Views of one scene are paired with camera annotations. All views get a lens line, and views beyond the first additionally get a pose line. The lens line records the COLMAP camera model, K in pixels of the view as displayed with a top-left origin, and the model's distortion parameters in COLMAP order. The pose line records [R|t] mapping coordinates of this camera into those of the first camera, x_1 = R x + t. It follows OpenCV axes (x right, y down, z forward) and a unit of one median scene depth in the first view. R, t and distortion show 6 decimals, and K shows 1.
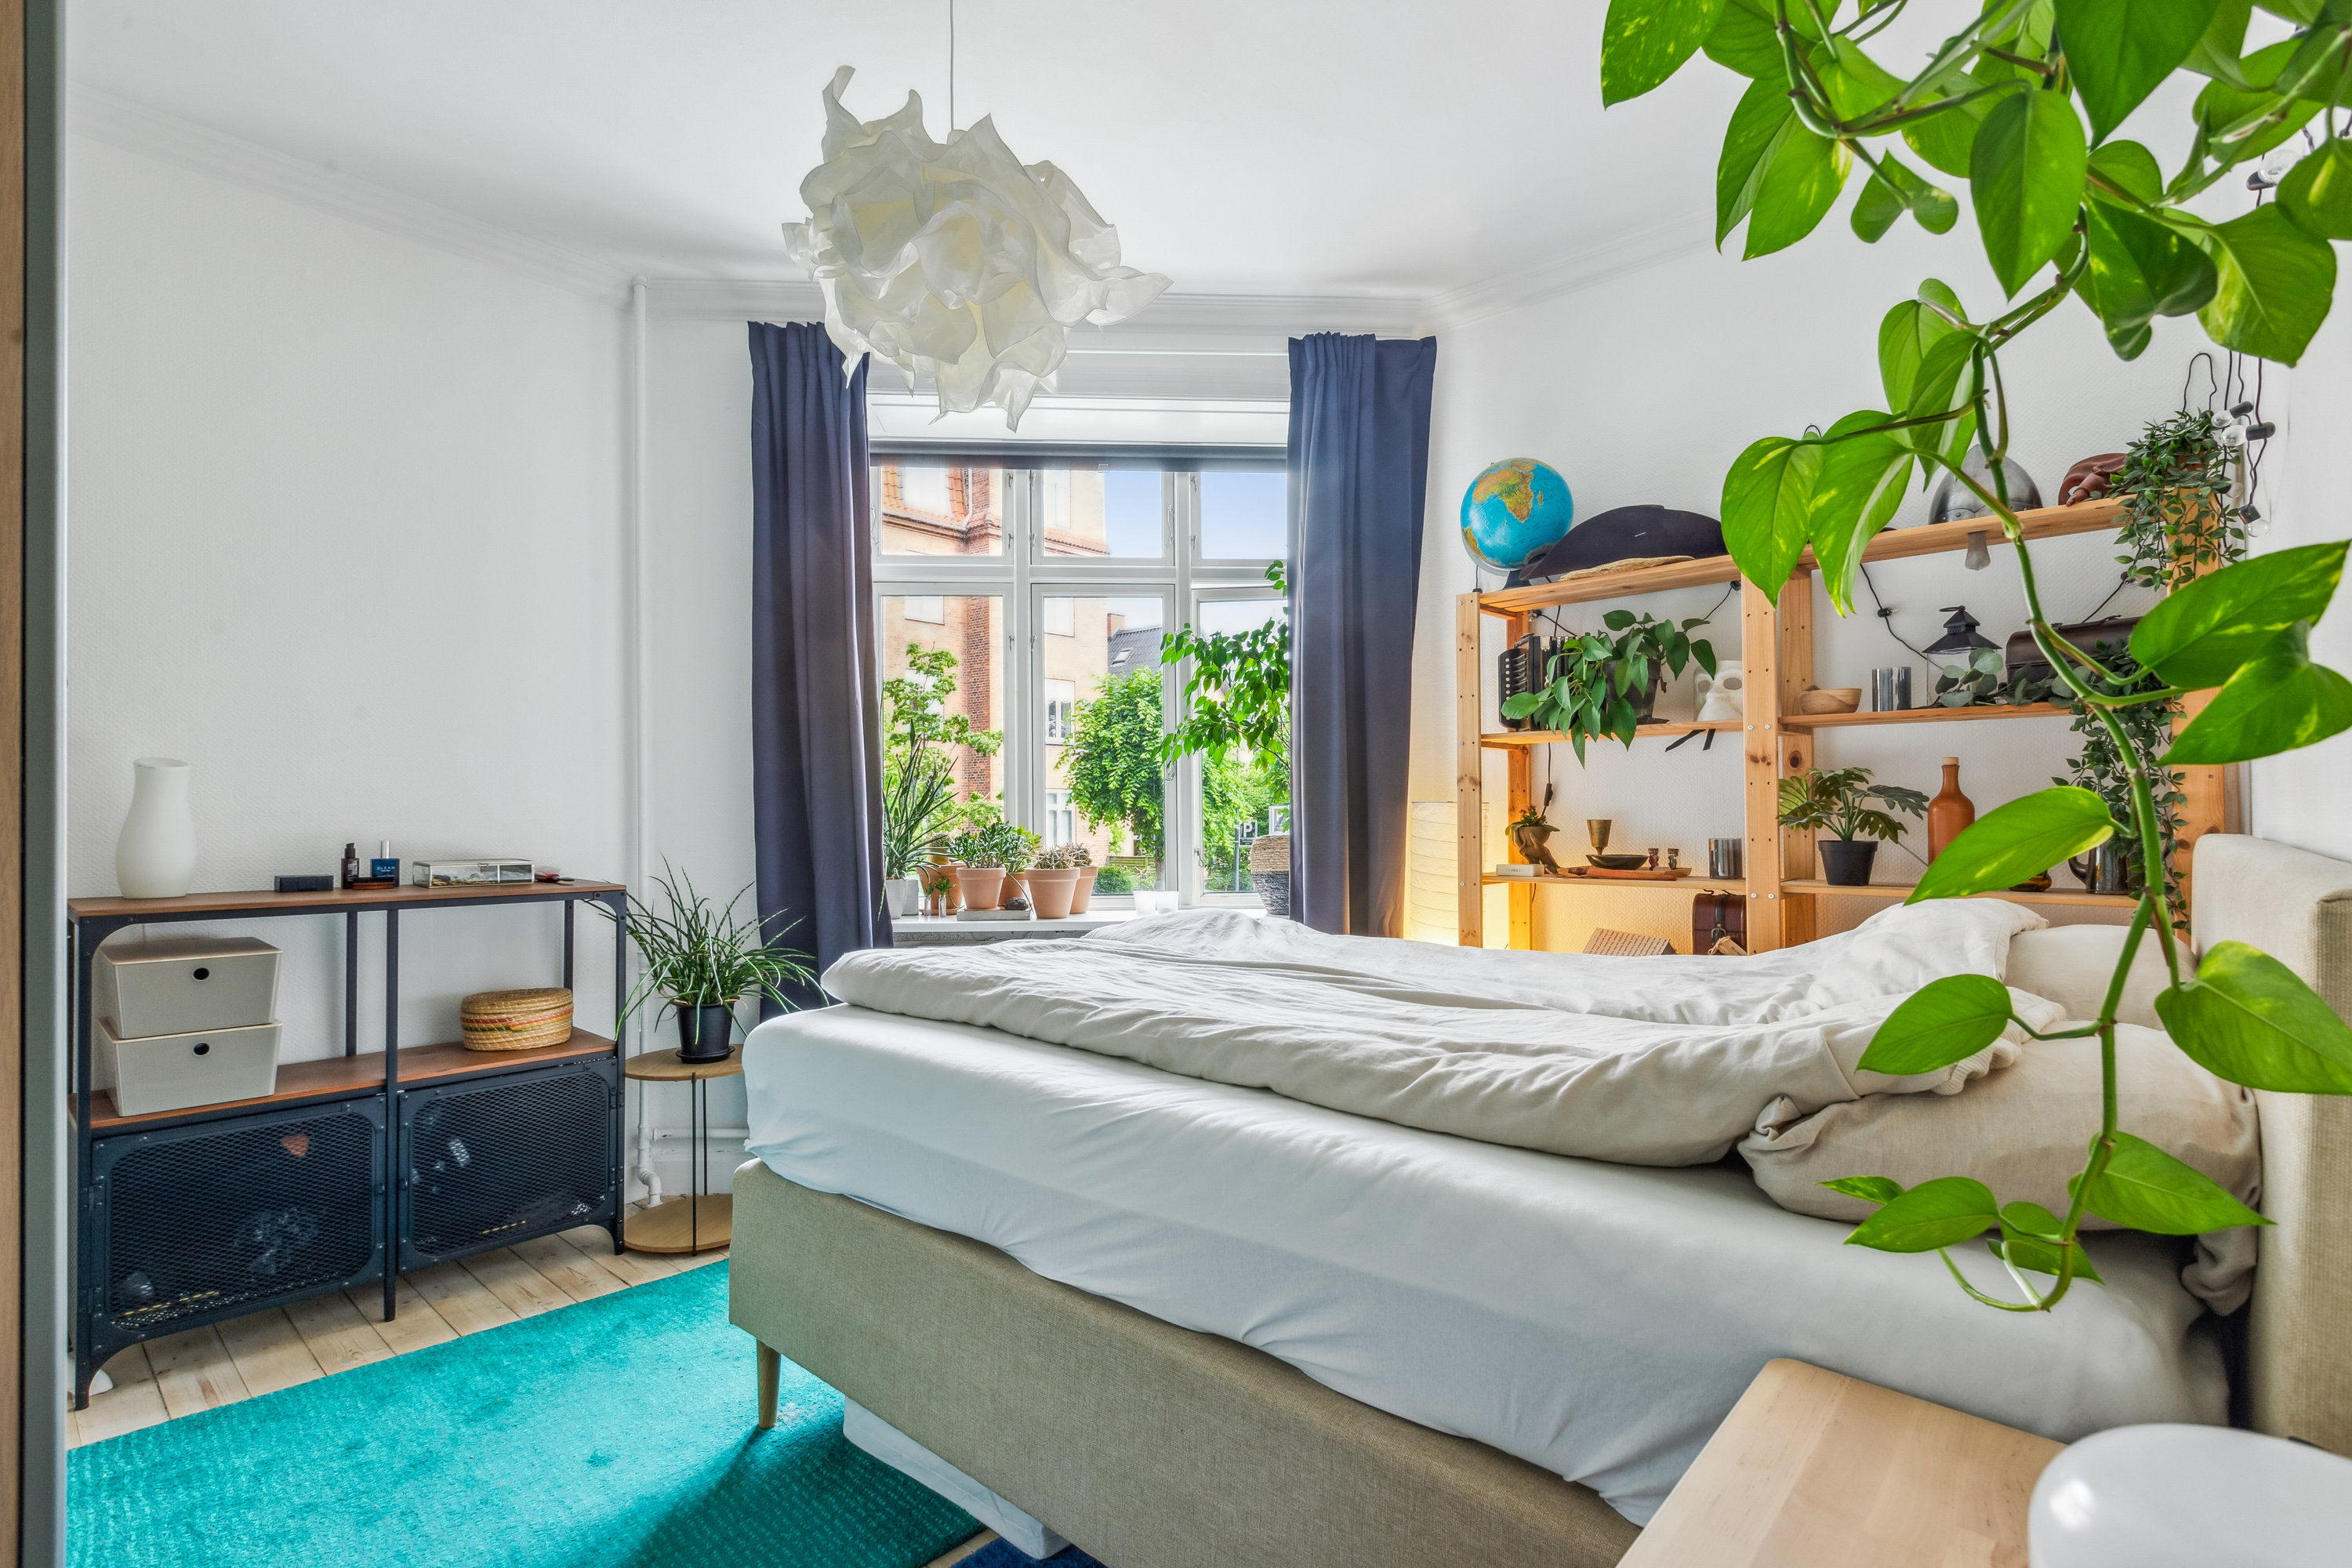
lens RADIAL K [[1115.7, 0, 1181.6], [0, 1115.7, 804.4], [0, 0, 1]] dist [-0.001507, -0.000104]
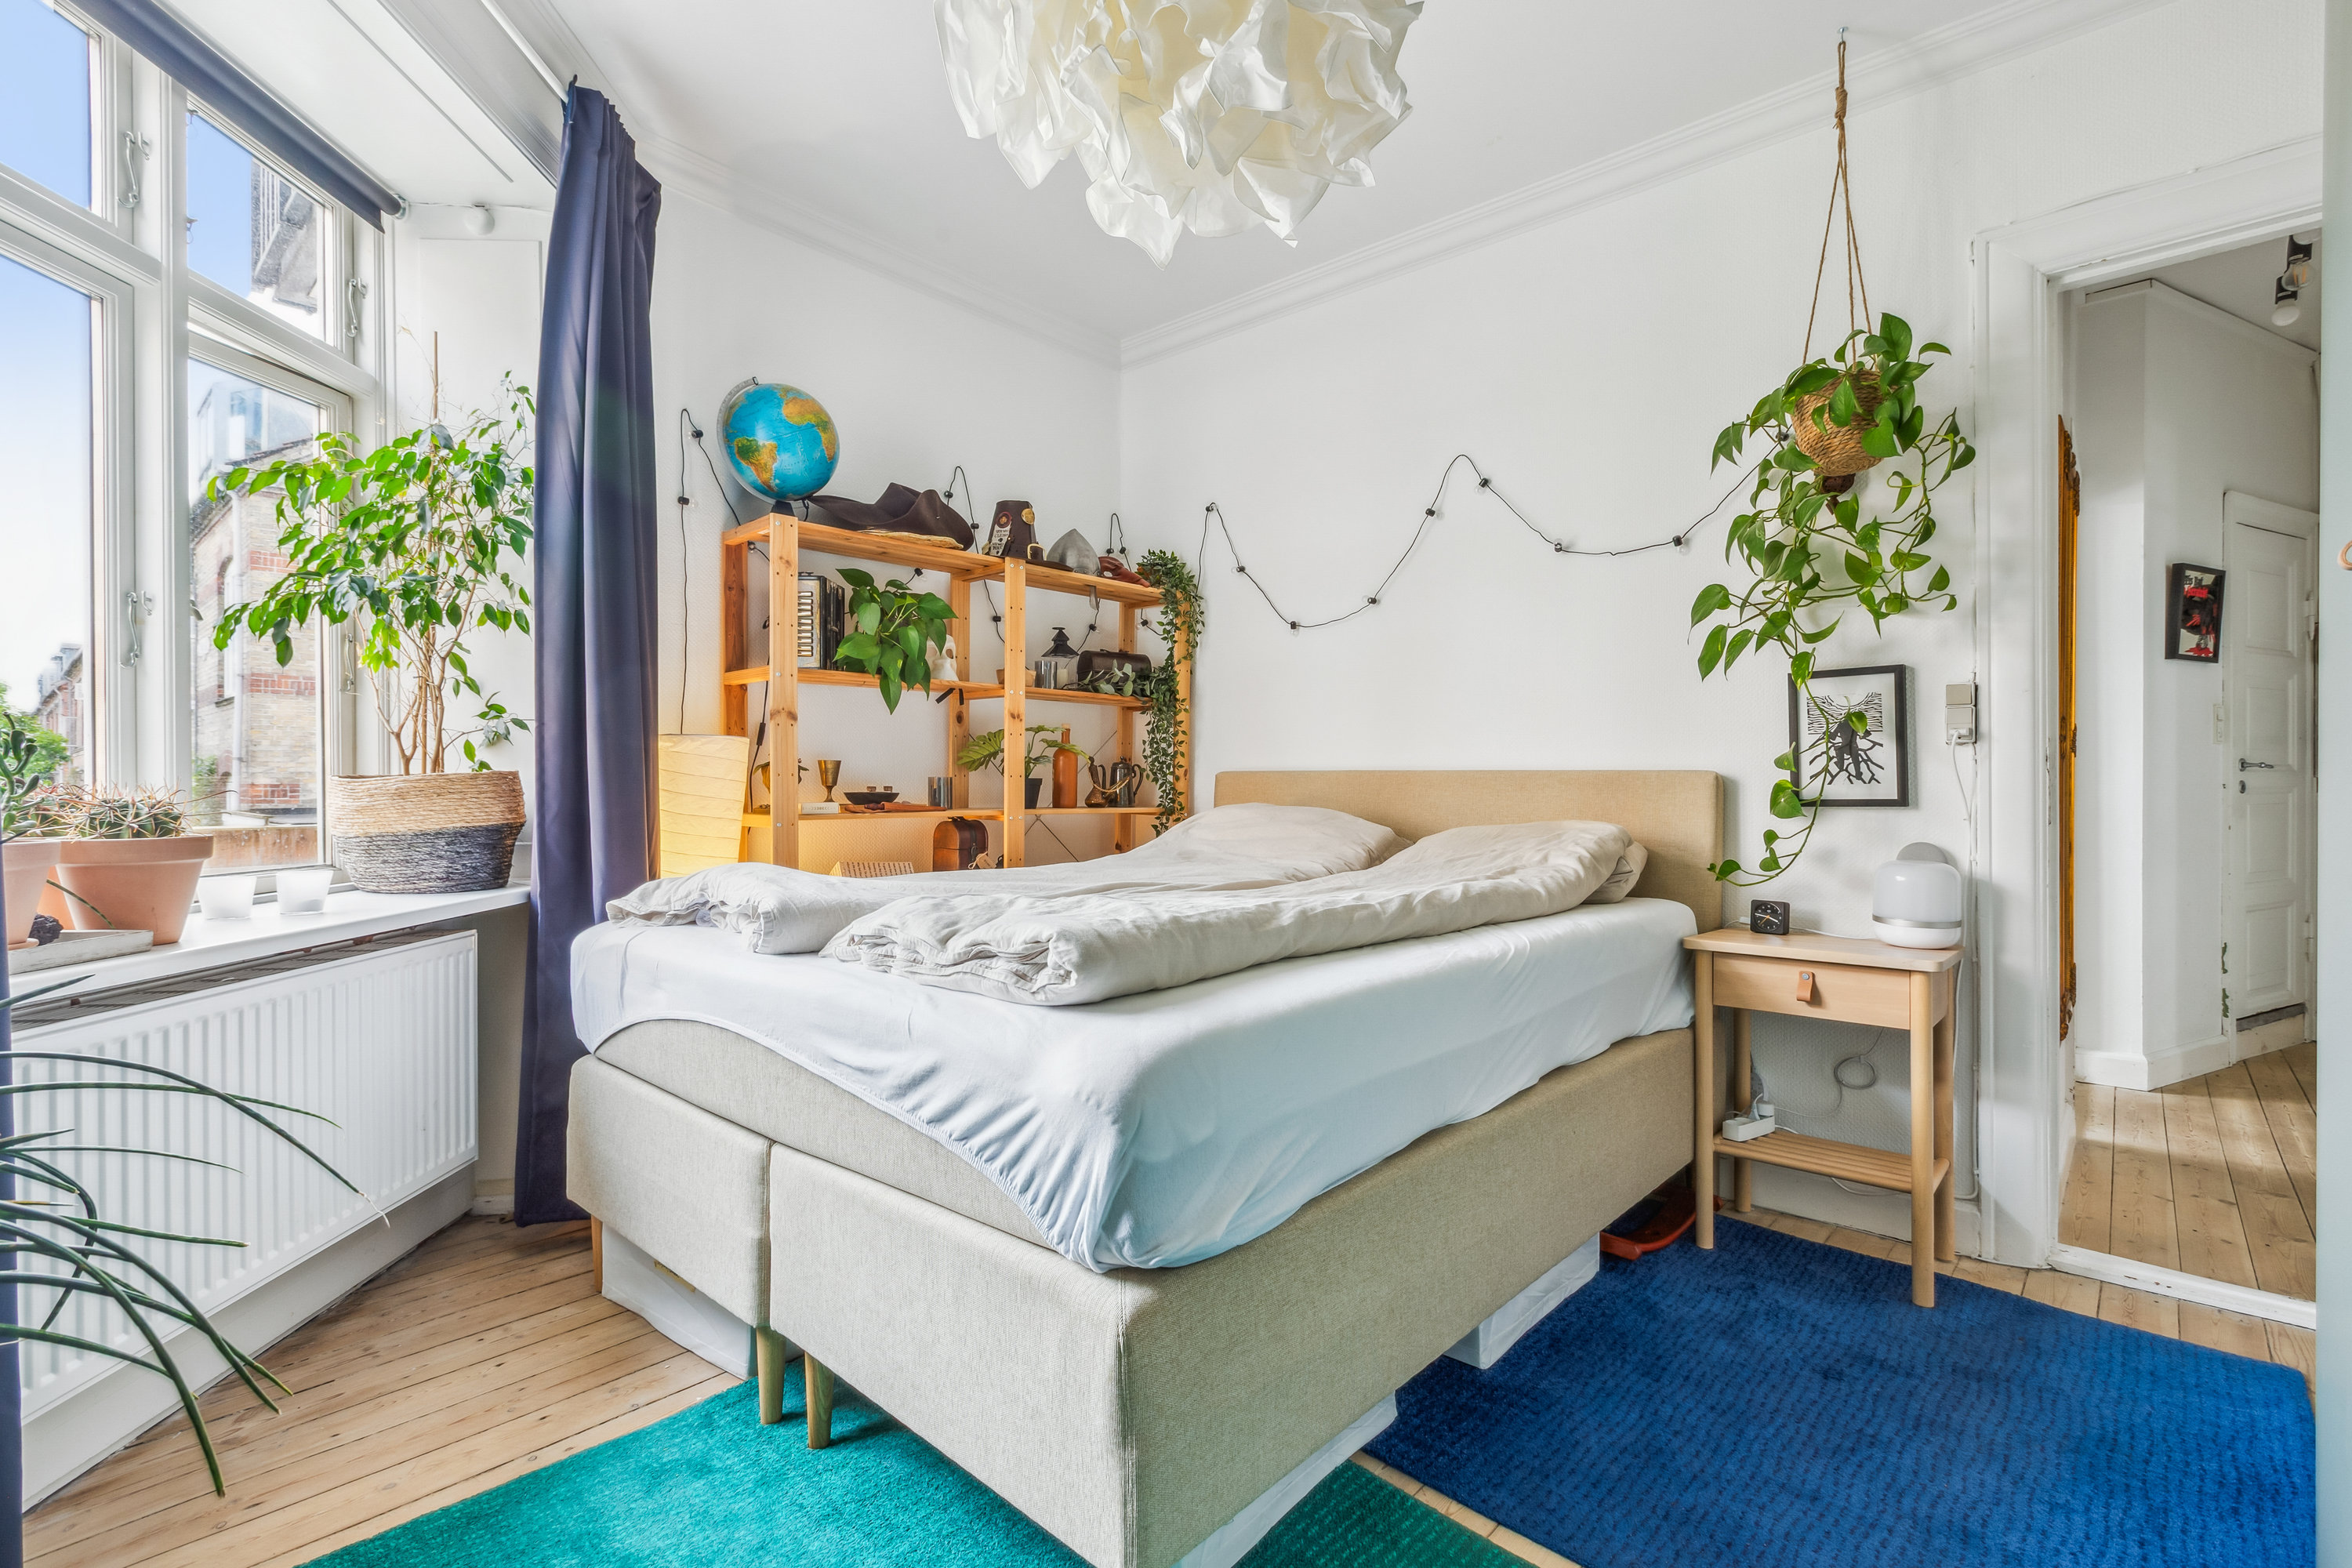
lens RADIAL K [[1061.6, 0, 1205.8], [0, 1061.6, 779.6], [0, 0, 1]] dist [0.001535, 0.000143]
pose [[0.001528, 0.010036, 0.999948, -0.736891], [-0.010684, 0.999893, -0.010019, 0.044114], [-0.999942, -0.010668, 0.001635, 0.752501]]
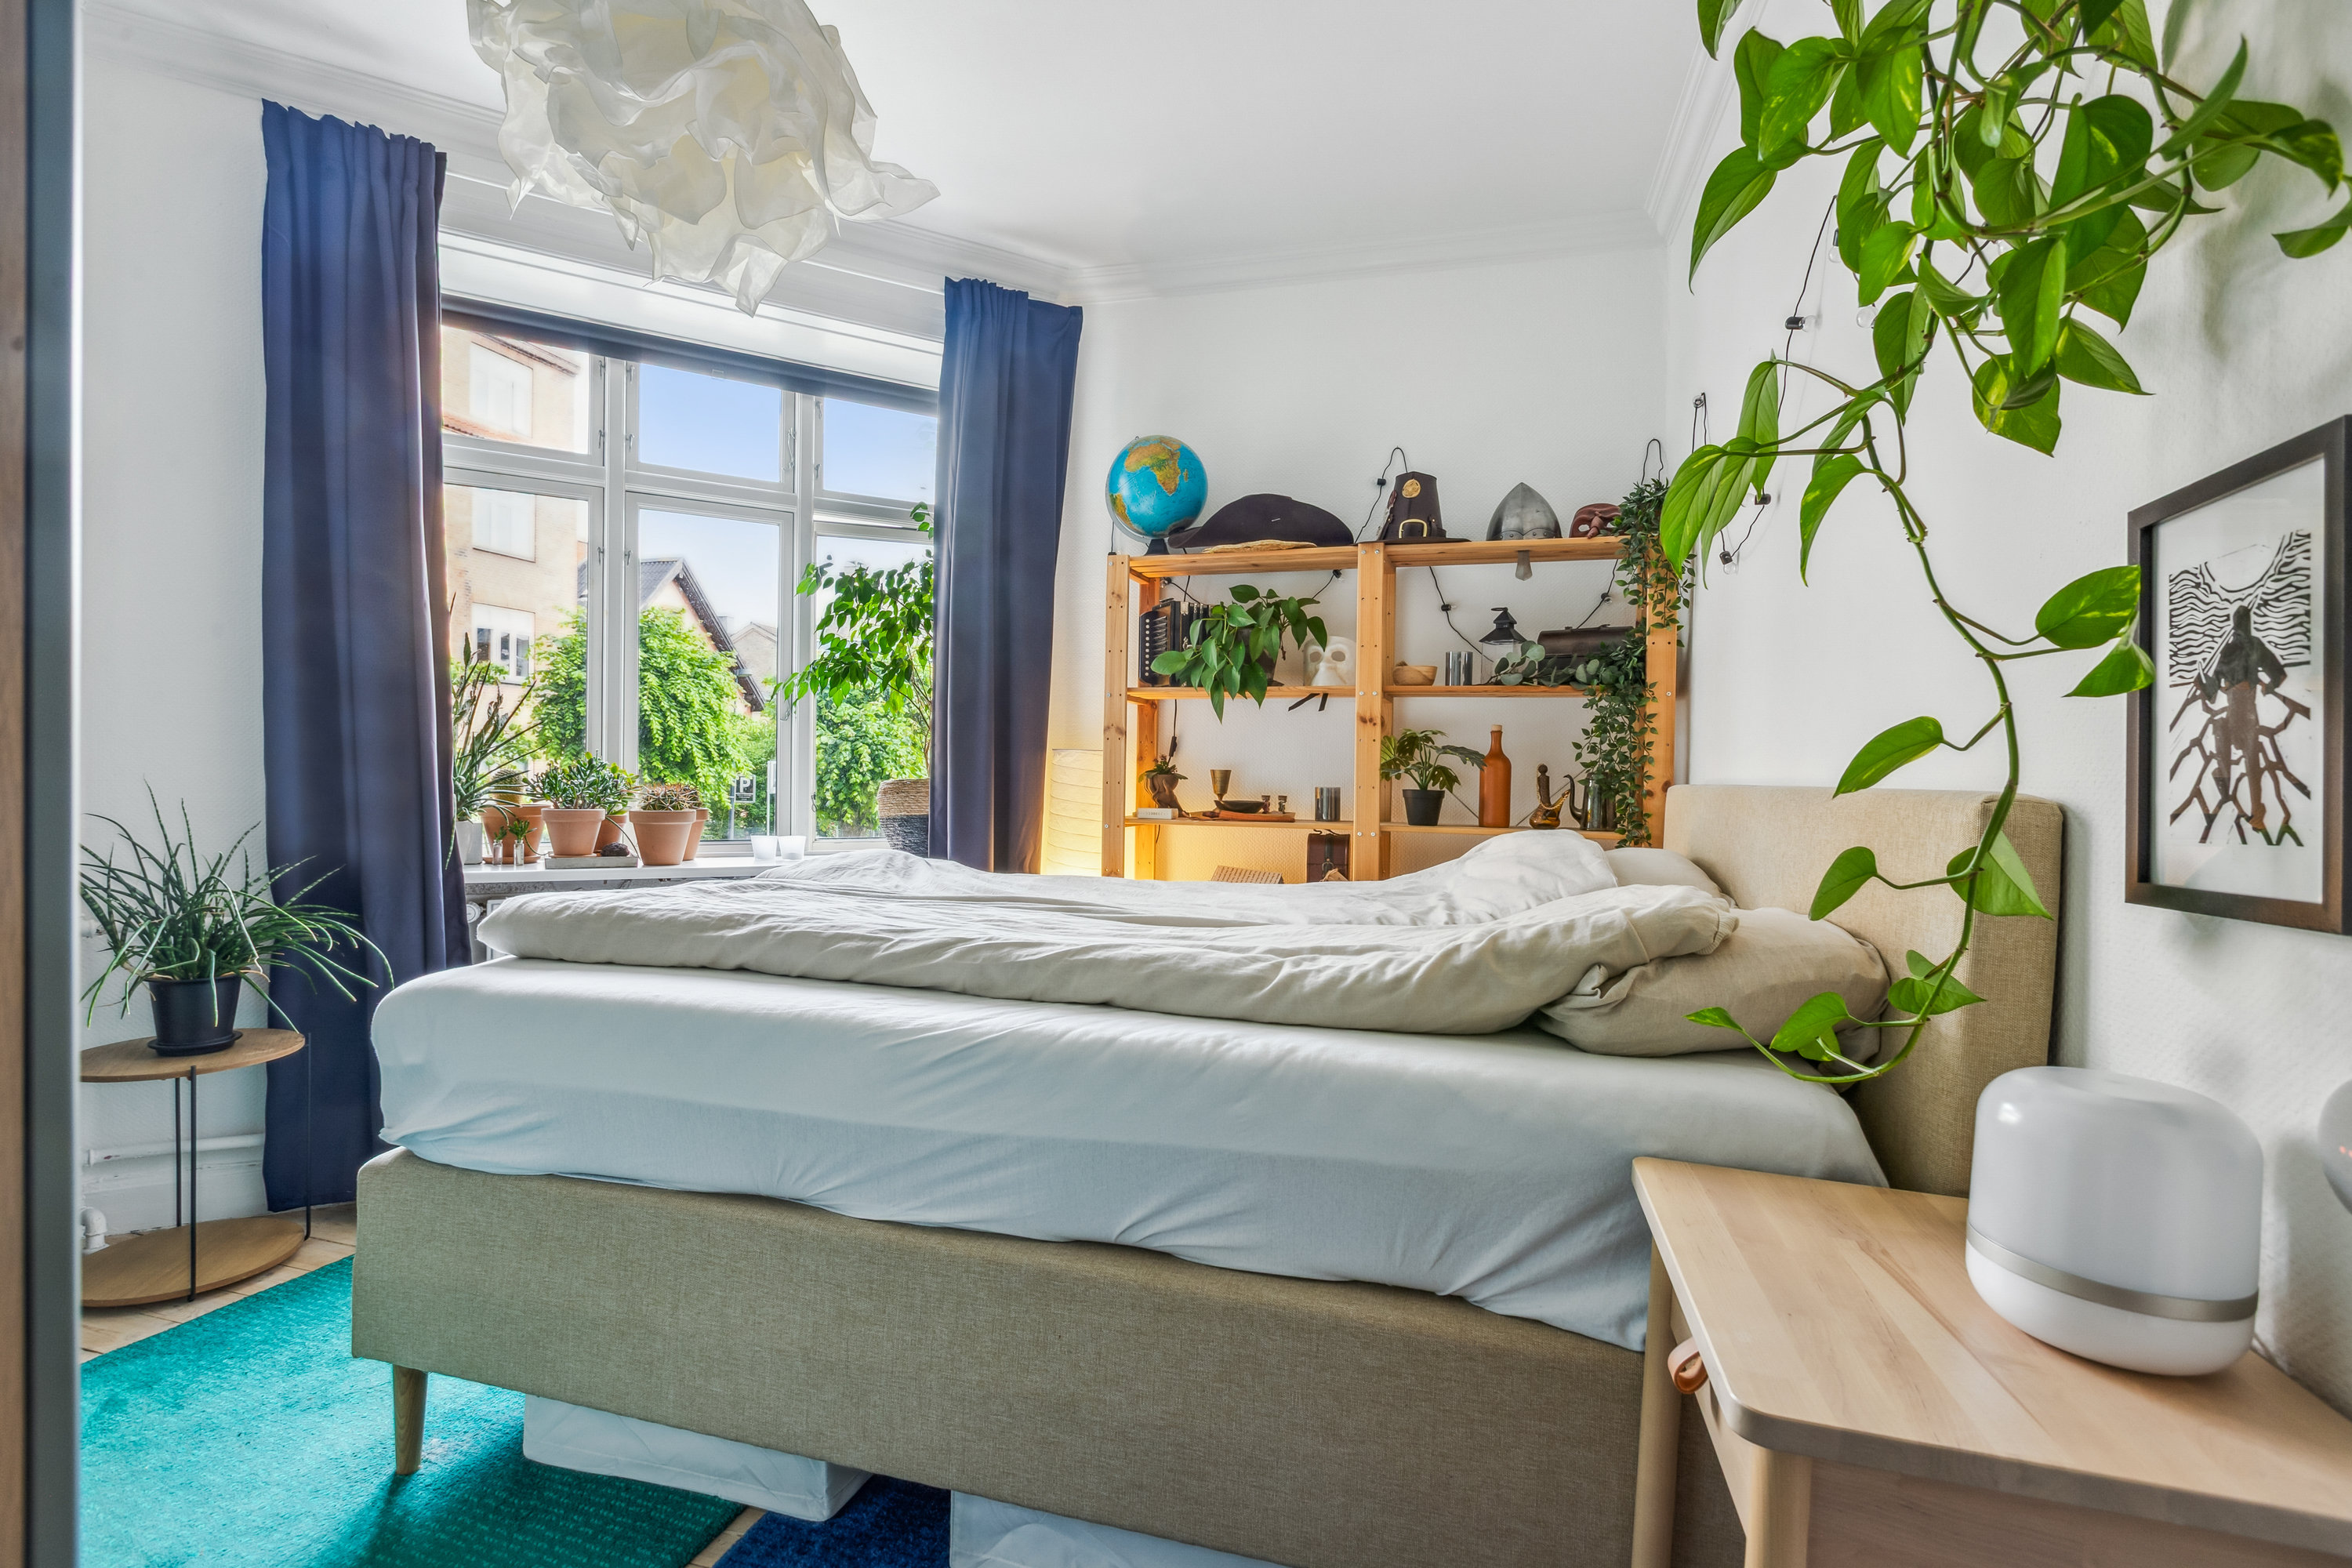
lens RADIAL K [[1086.3, 0, 1183.3], [0, 1086.3, 795.6], [0, 0, 1]] dist [-0.005010, -0.000776]
pose [[0.896900, 0.015464, 0.441963, -0.170254], [-0.027557, 0.999401, 0.020954, 0.020818], [-0.441374, -0.030973, 0.896788, 0.036725]]
